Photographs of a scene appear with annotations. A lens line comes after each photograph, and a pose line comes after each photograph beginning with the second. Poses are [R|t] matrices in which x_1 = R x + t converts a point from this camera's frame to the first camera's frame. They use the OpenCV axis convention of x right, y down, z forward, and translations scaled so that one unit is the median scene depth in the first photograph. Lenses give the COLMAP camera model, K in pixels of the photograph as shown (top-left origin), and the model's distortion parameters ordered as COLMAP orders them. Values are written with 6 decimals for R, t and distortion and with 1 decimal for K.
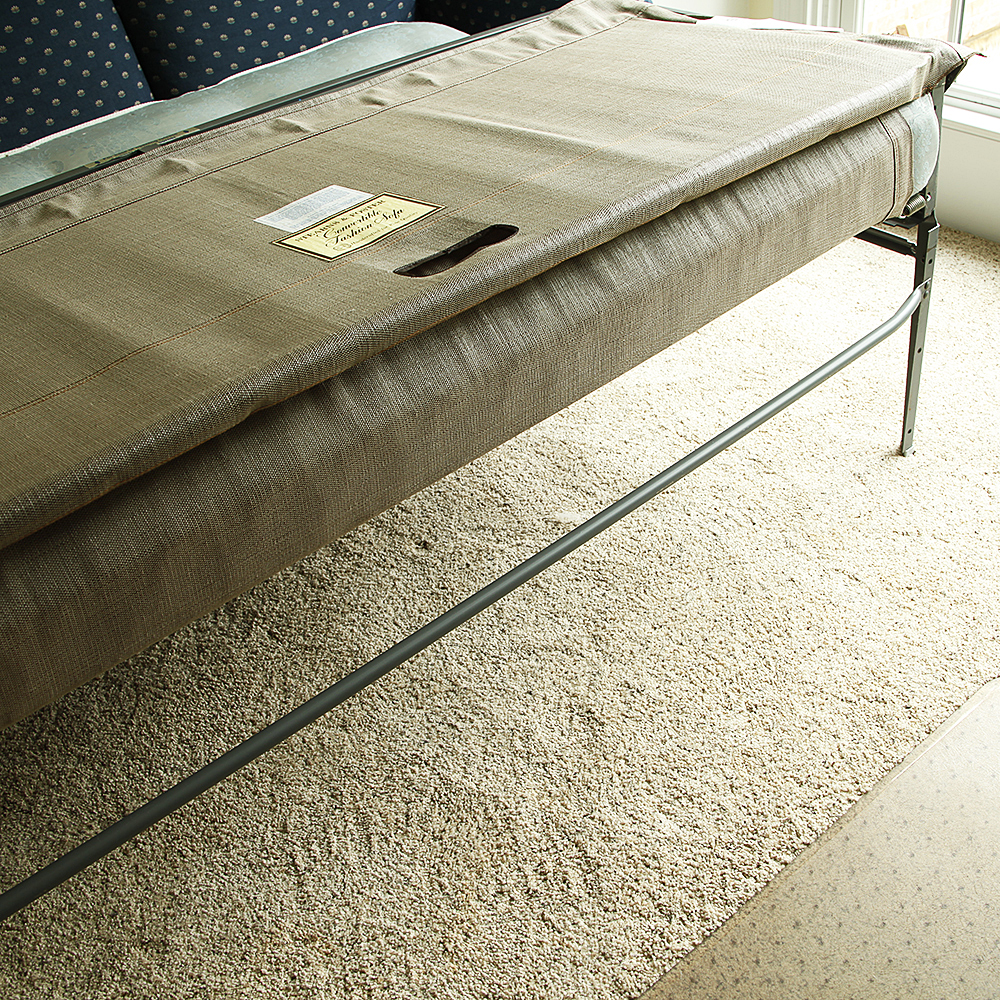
lens RADIAL K [[1236.2, 0, 500.0], [0, 1236.2, 500.0], [0, 0, 1]] dist [-0.117432, 0.078667]
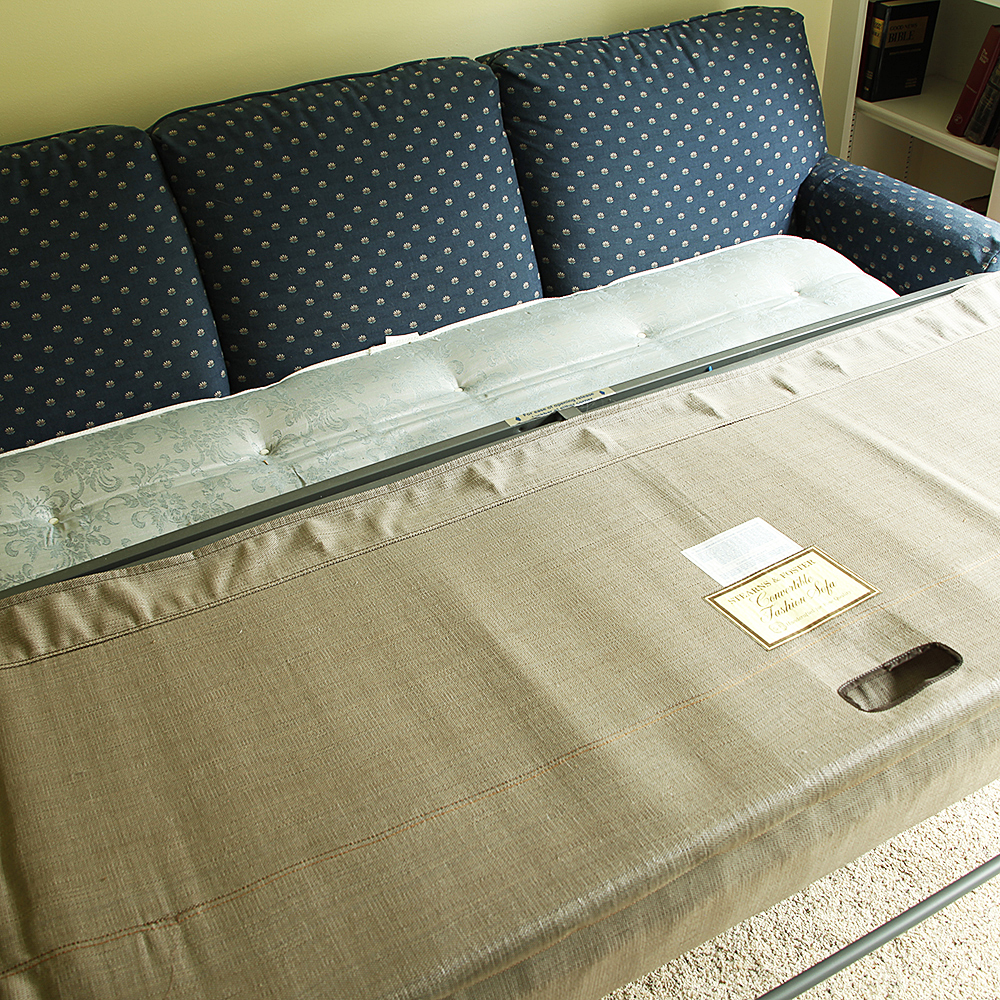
lens RADIAL K [[1135.9, 0, 500.0], [0, 1135.9, 500.0], [0, 0, 1]] dist [-0.119269, 0.049445]
pose [[0.970054, 0.185516, -0.156775, -0.190273], [-0.180989, 0.982553, 0.042801, -0.260418], [0.161980, -0.013145, 0.986706, 0.040356]]
